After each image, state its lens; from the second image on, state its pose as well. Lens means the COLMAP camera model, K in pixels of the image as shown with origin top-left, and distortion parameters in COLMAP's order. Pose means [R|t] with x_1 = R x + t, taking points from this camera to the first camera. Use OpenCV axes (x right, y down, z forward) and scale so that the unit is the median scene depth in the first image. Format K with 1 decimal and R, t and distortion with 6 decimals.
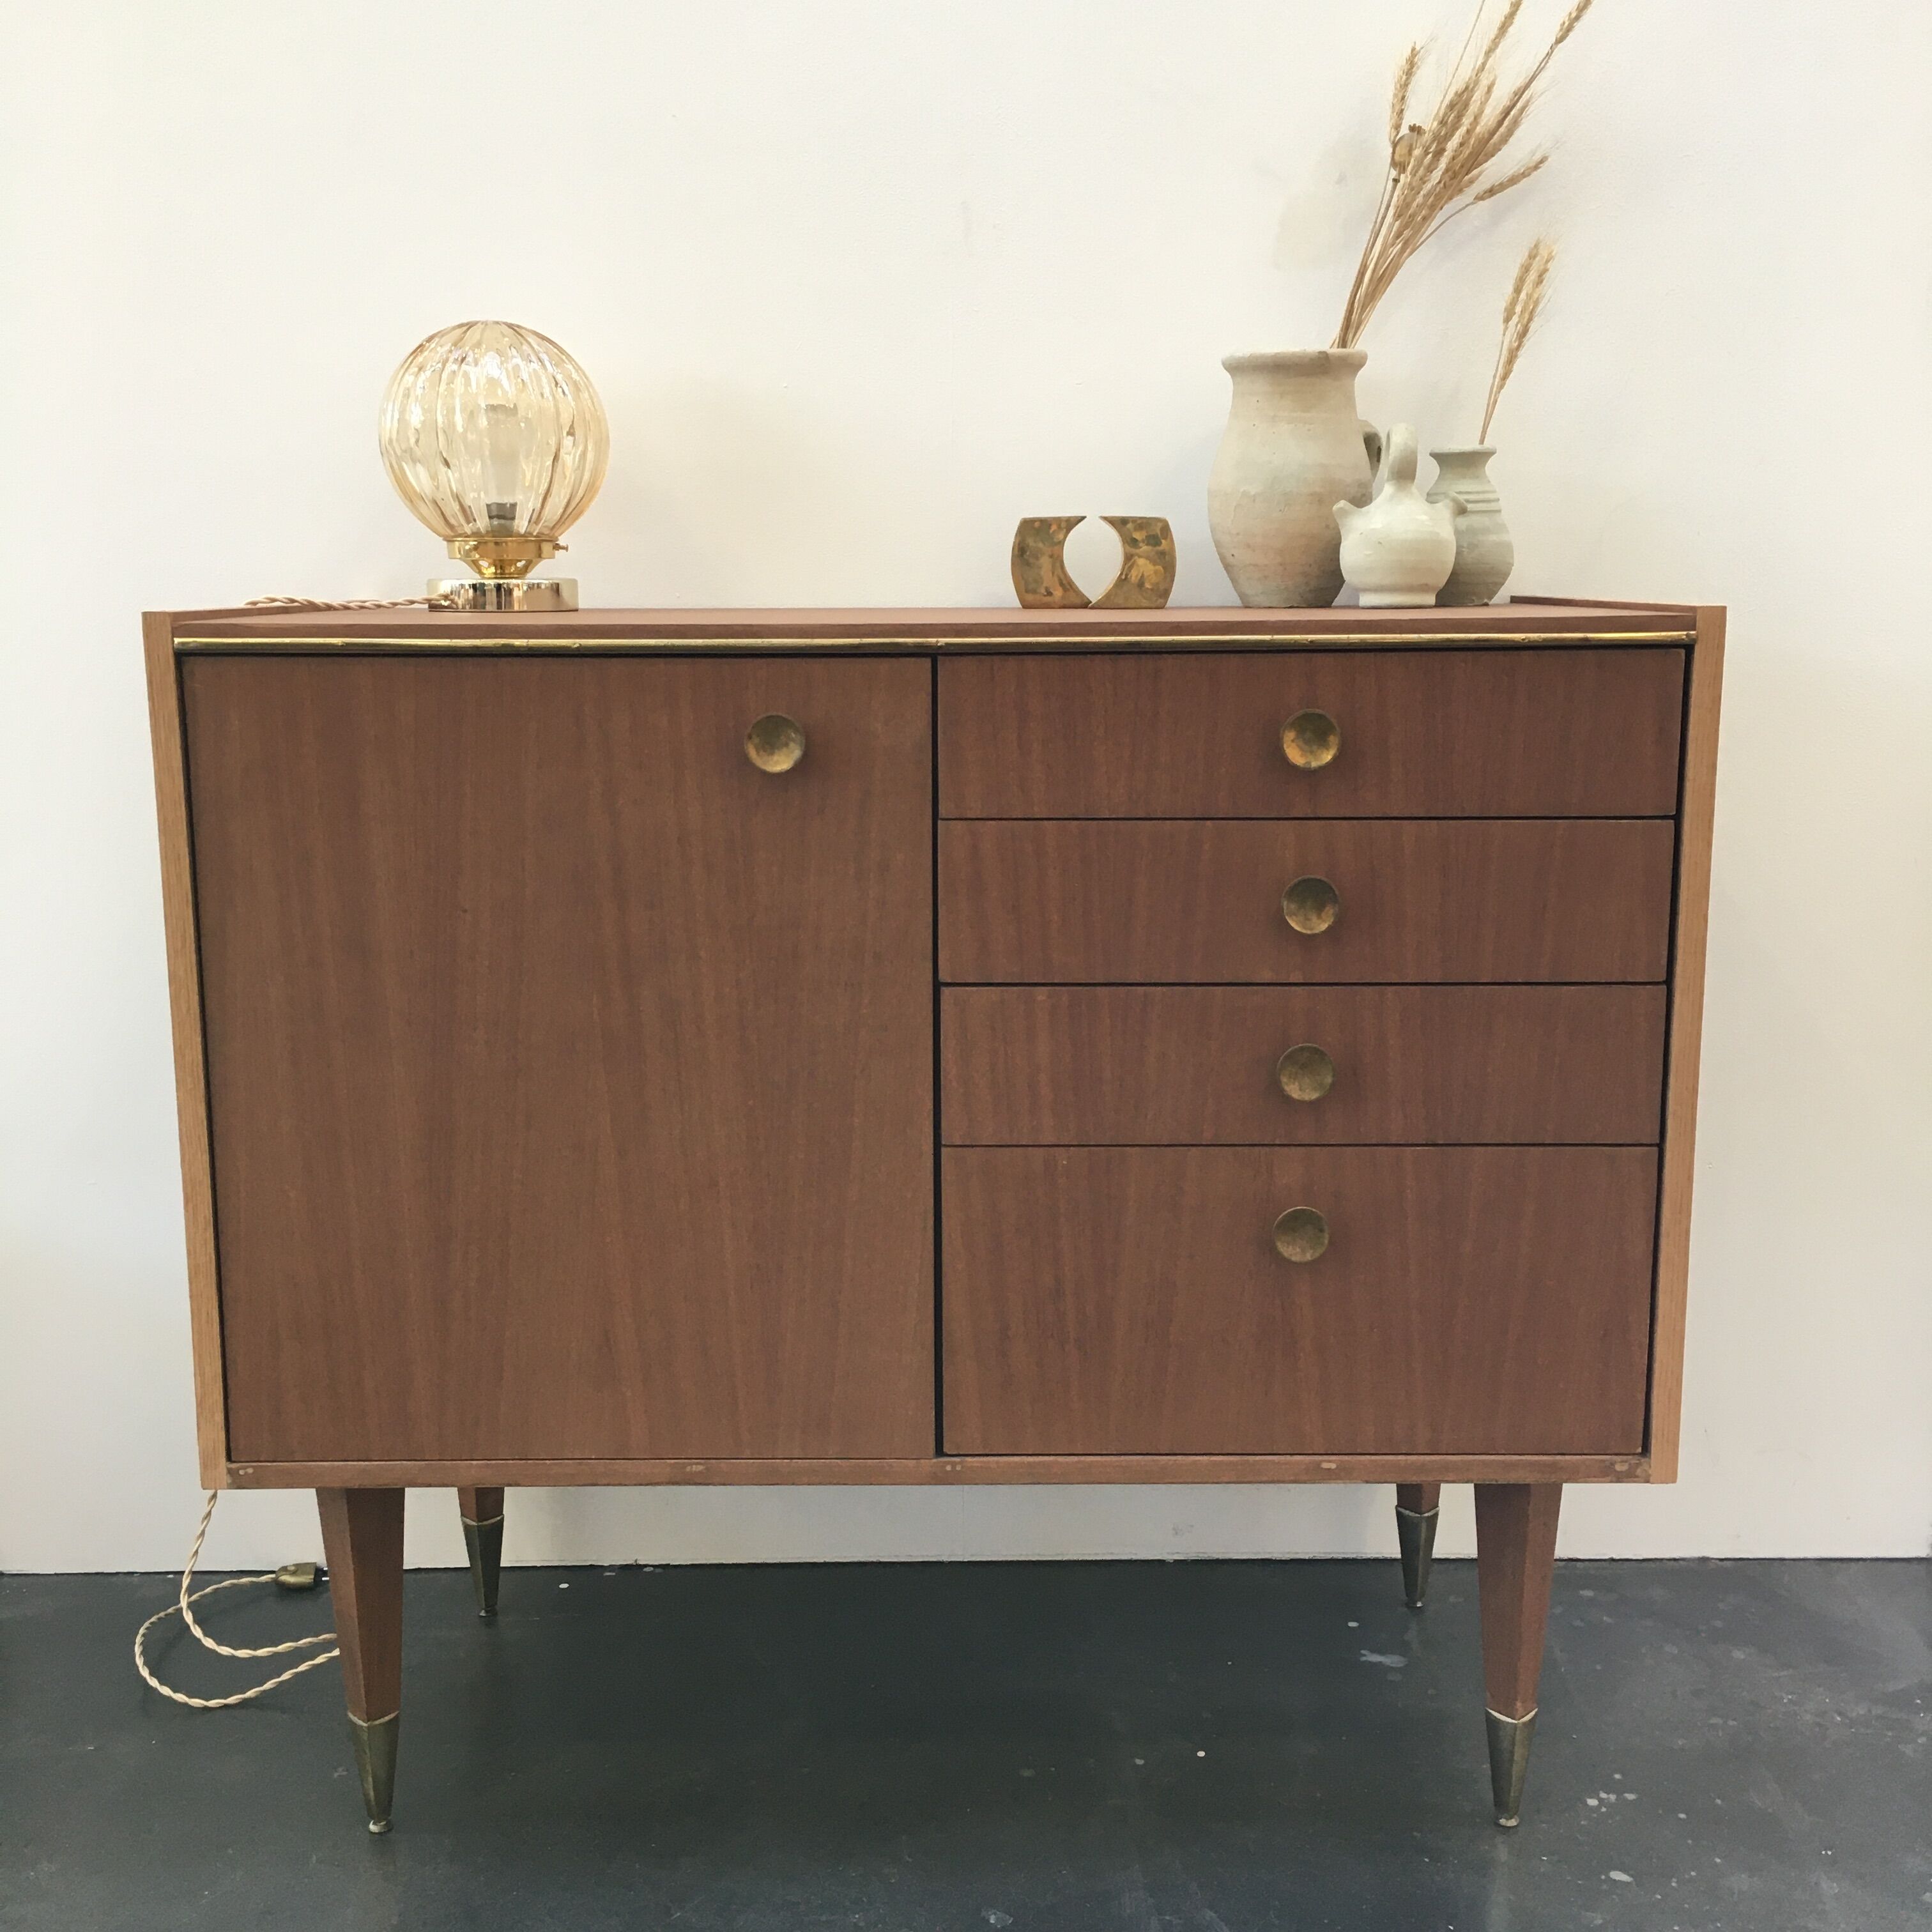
lens RADIAL K [[2216.6, 0, 980.7], [0, 2216.6, 974.1], [0, 0, 1]] dist [0.038718, 0.000000]
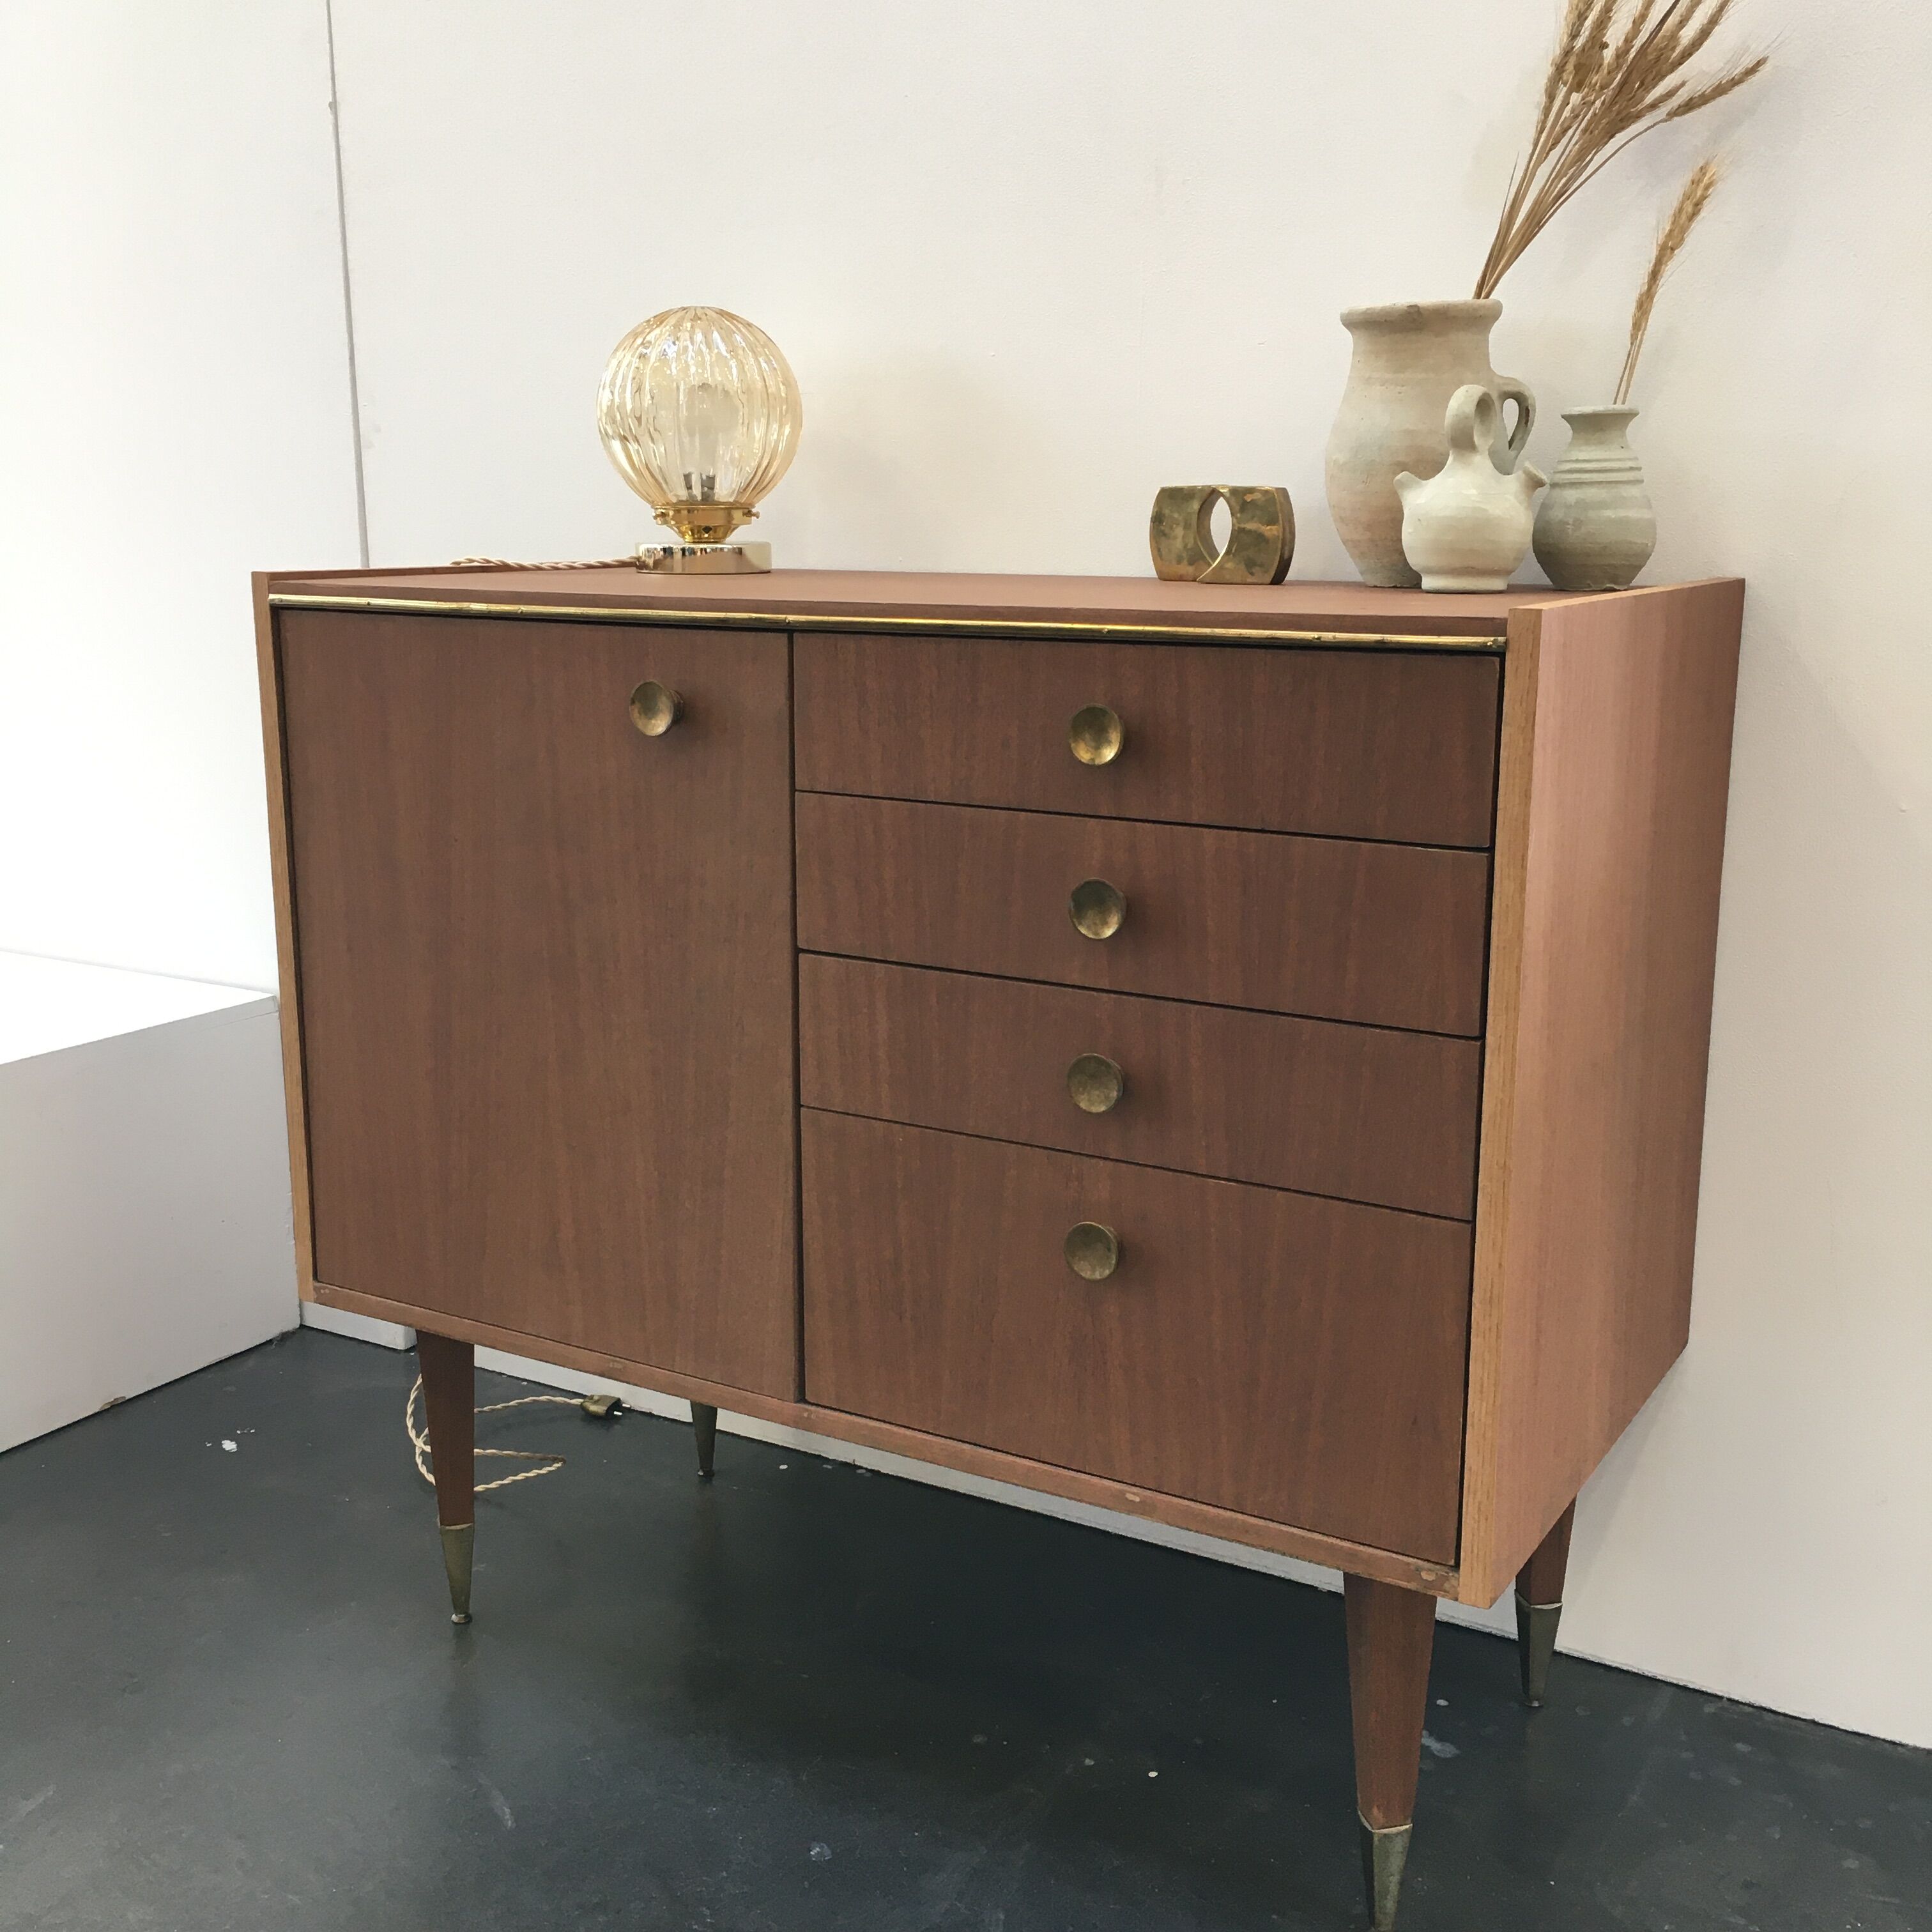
lens RADIAL K [[2216.6, 0, 975.1], [0, 2216.6, 966.1], [0, 0, 1]] dist [0.038718, 0.000000]
pose [[0.857428, 0.112451, -0.502168, 0.564003], [-0.097991, 0.993656, 0.055195, -0.052276], [0.505189, 0.001882, 0.863007, 0.147165]]
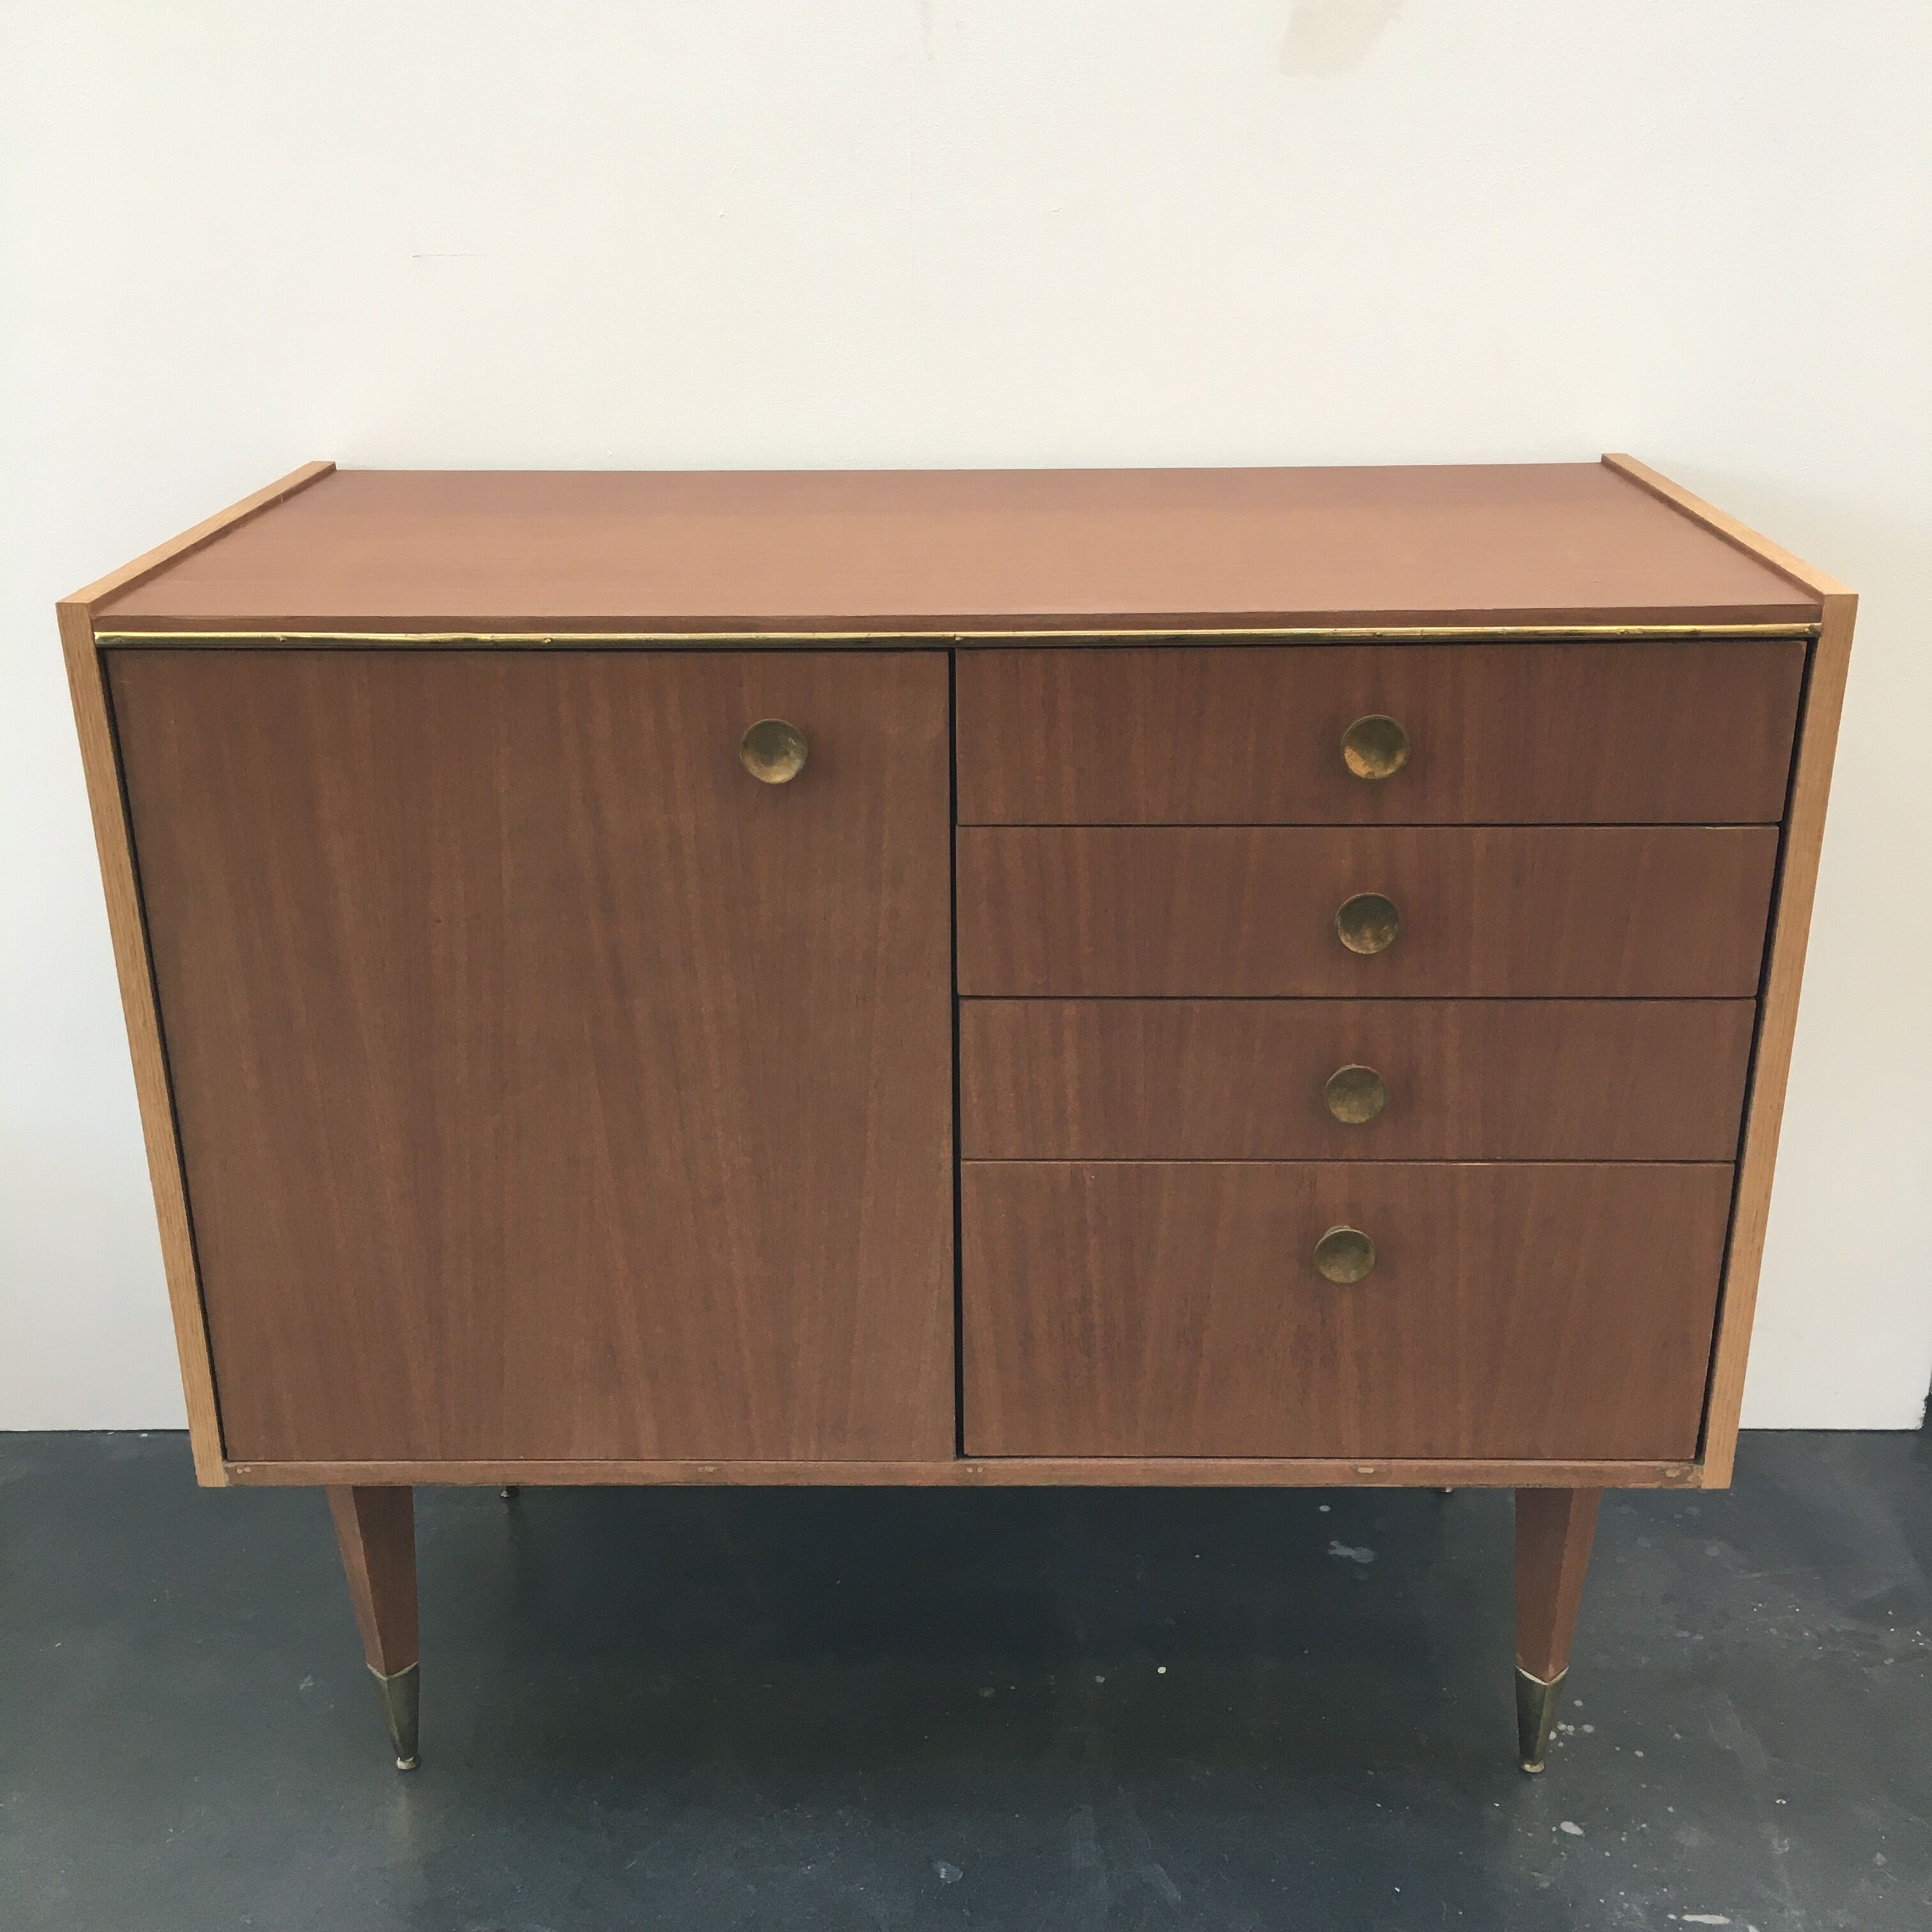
lens RADIAL K [[2216.6, 0, 976.7], [0, 2216.6, 974.9], [0, 0, 1]] dist [0.038718, 0.000000]
pose [[0.999888, 0.001959, -0.014843, 0.002433], [0.001100, 0.979103, 0.203360, -0.188013], [0.014931, -0.203353, 0.978992, 0.103404]]
